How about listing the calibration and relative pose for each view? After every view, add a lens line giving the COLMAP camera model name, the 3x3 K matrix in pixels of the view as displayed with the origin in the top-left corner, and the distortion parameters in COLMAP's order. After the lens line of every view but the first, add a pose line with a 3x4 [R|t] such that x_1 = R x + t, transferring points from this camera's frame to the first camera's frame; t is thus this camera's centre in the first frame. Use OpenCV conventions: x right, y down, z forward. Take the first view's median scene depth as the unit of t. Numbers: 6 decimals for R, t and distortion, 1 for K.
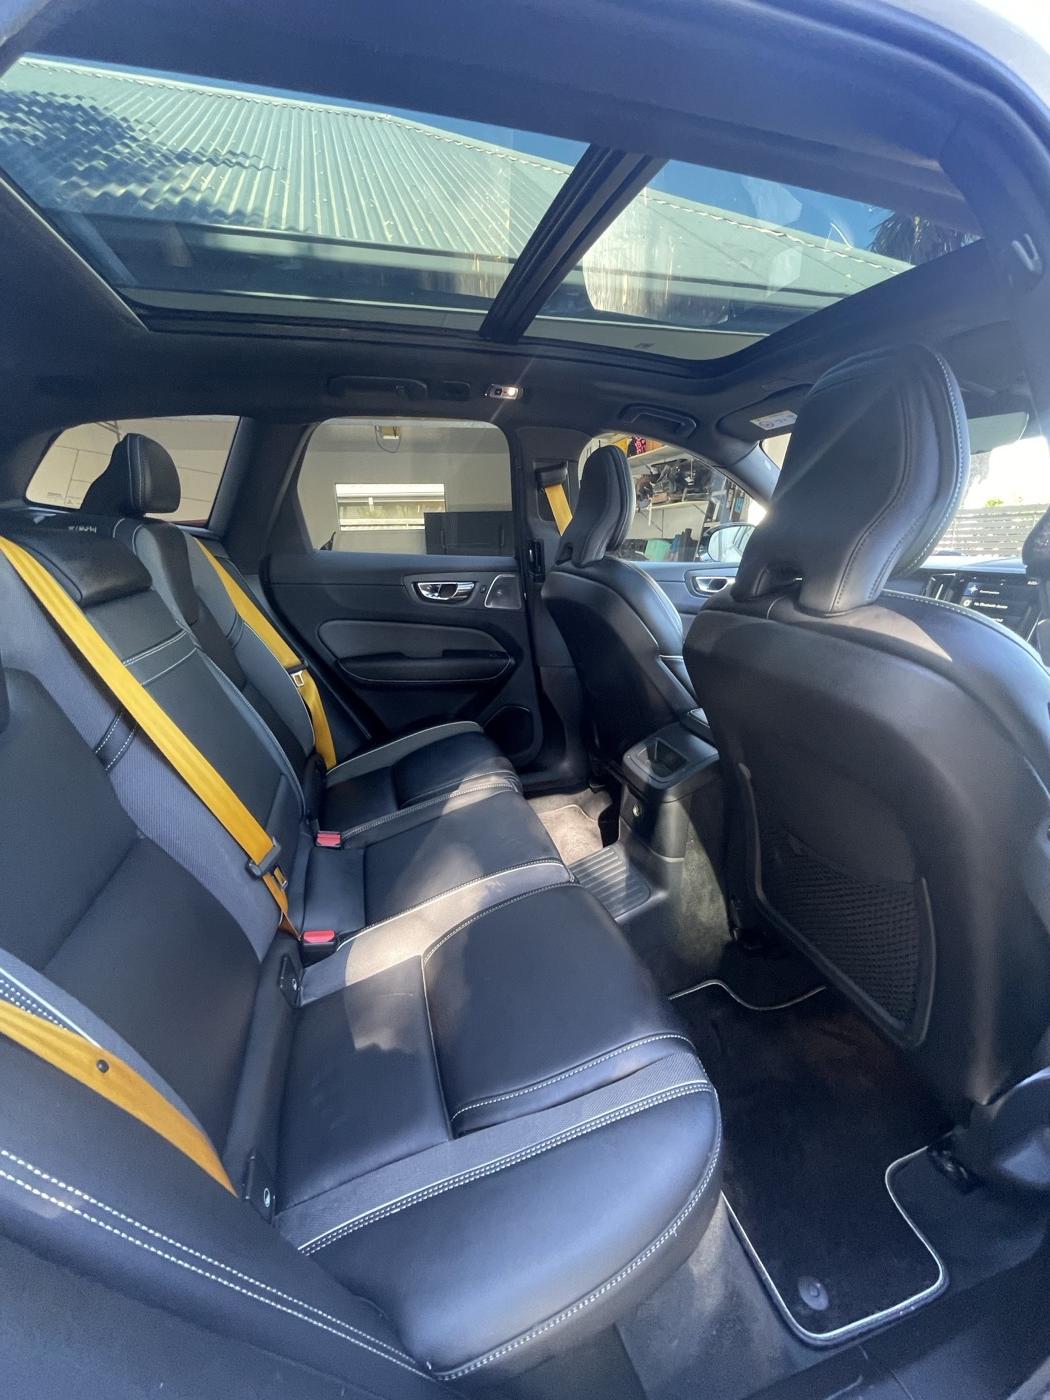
lens RADIAL K [[571.7, 0, 527.5], [0, 571.7, 701.6], [0, 0, 1]] dist [-0.004001, -0.000042]
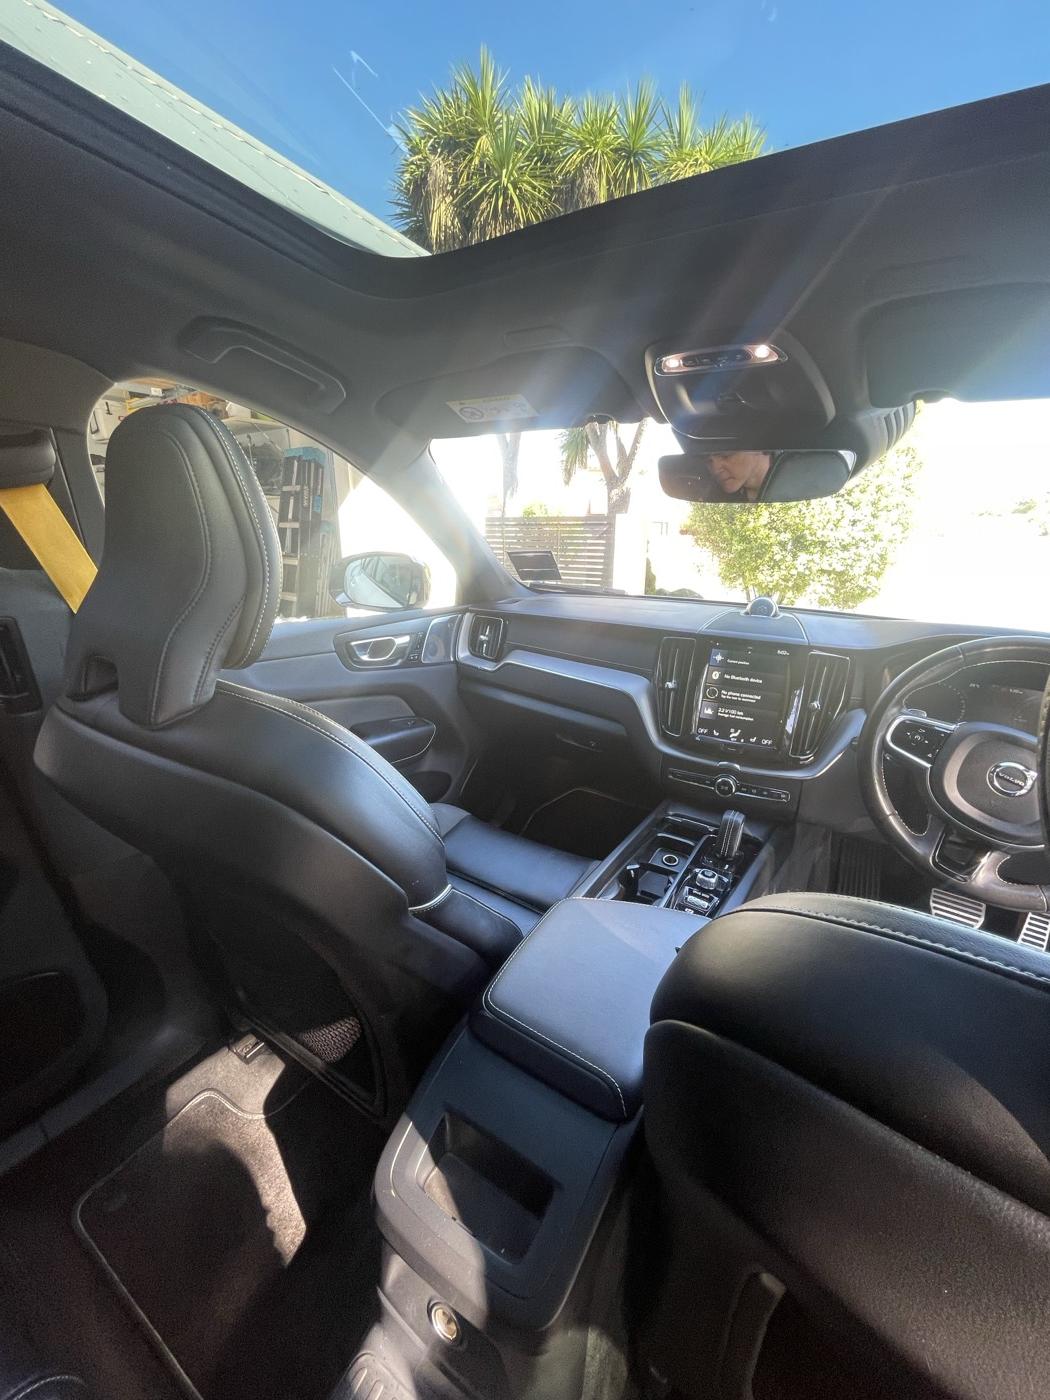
lens RADIAL K [[571.7, 0, 527.5], [0, 571.7, 701.6], [0, 0, 1]] dist [-0.004001, -0.000042]
pose [[0.756647, -0.160620, 0.633787, 0.041265], [0.150898, 0.986085, 0.069753, -0.224721], [-0.636172, 0.042859, 0.770356, 0.523339]]
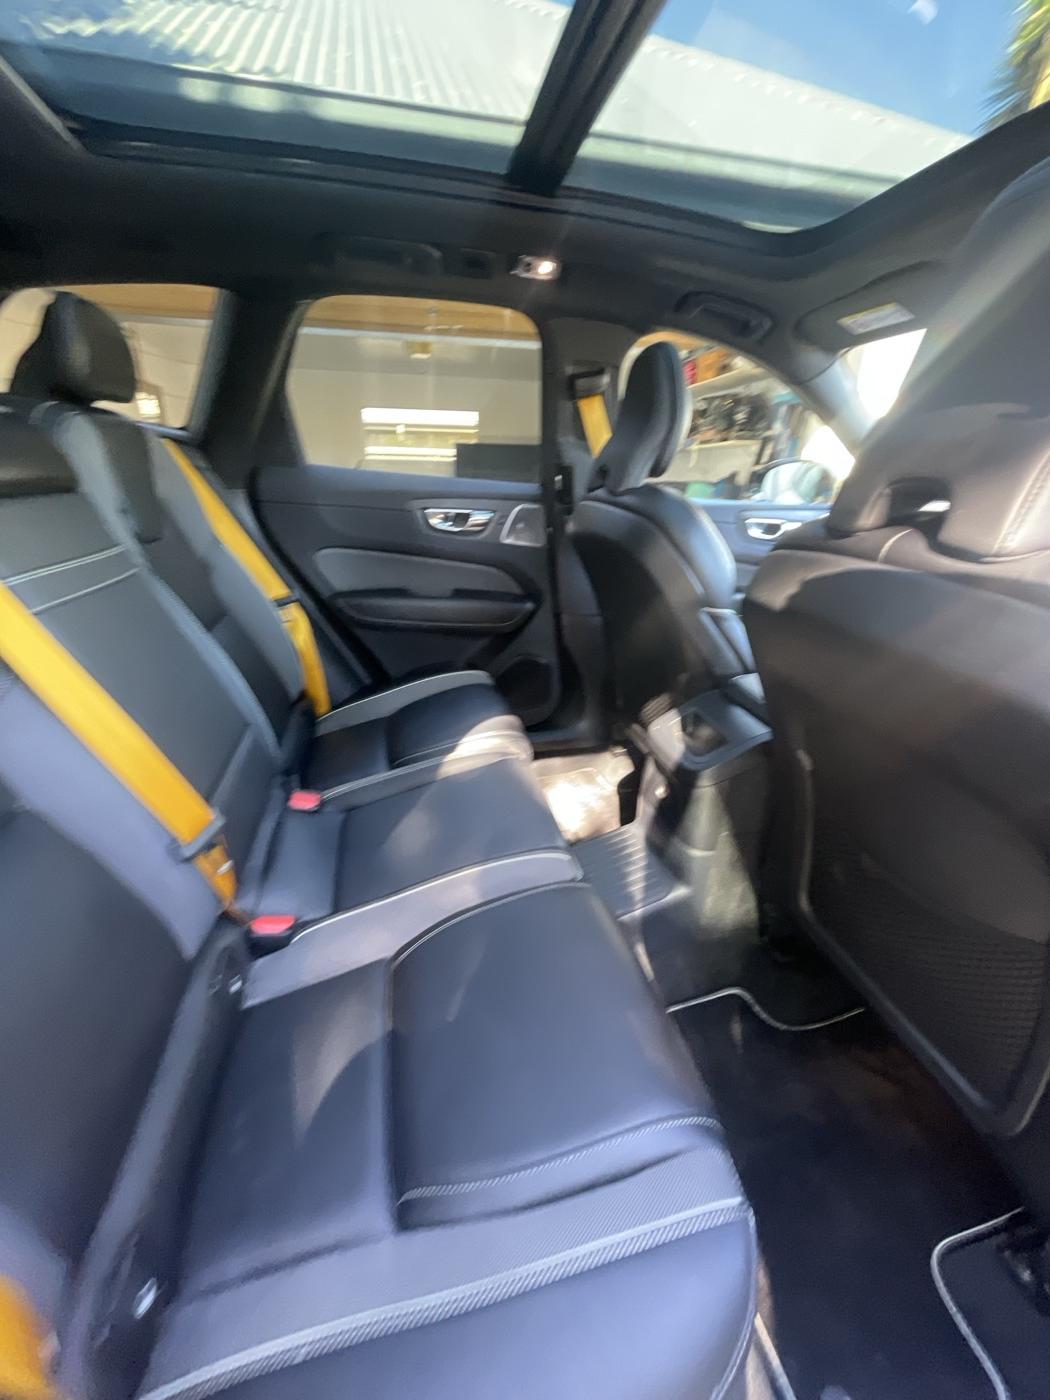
lens RADIAL K [[571.7, 0, 527.5], [0, 571.7, 701.6], [0, 0, 1]] dist [-0.004001, -0.000042]
pose [[0.997538, 0.059221, -0.037565, 0.013259], [-0.055369, 0.993801, 0.096401, -0.010411], [0.043042, -0.094084, 0.994633, 0.133982]]
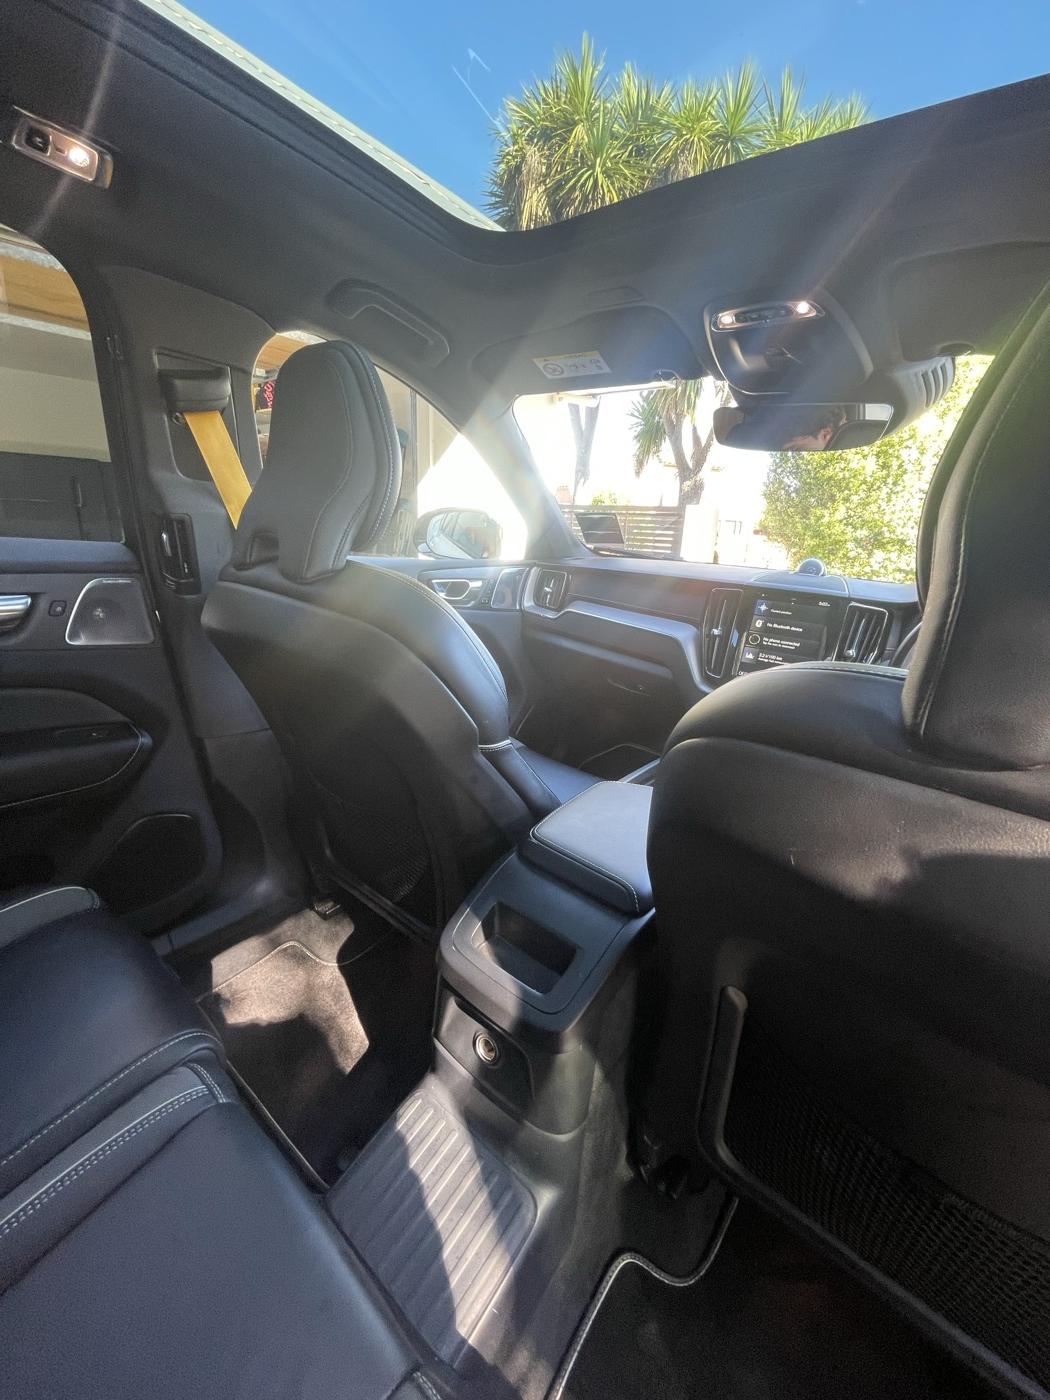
lens RADIAL K [[571.7, 0, 527.5], [0, 571.7, 701.6], [0, 0, 1]] dist [-0.004001, -0.000042]
pose [[0.824720, -0.110926, 0.554556, -0.030609], [0.088008, 0.993803, 0.067903, -0.138871], [-0.558652, -0.007196, 0.829371, 0.447031]]
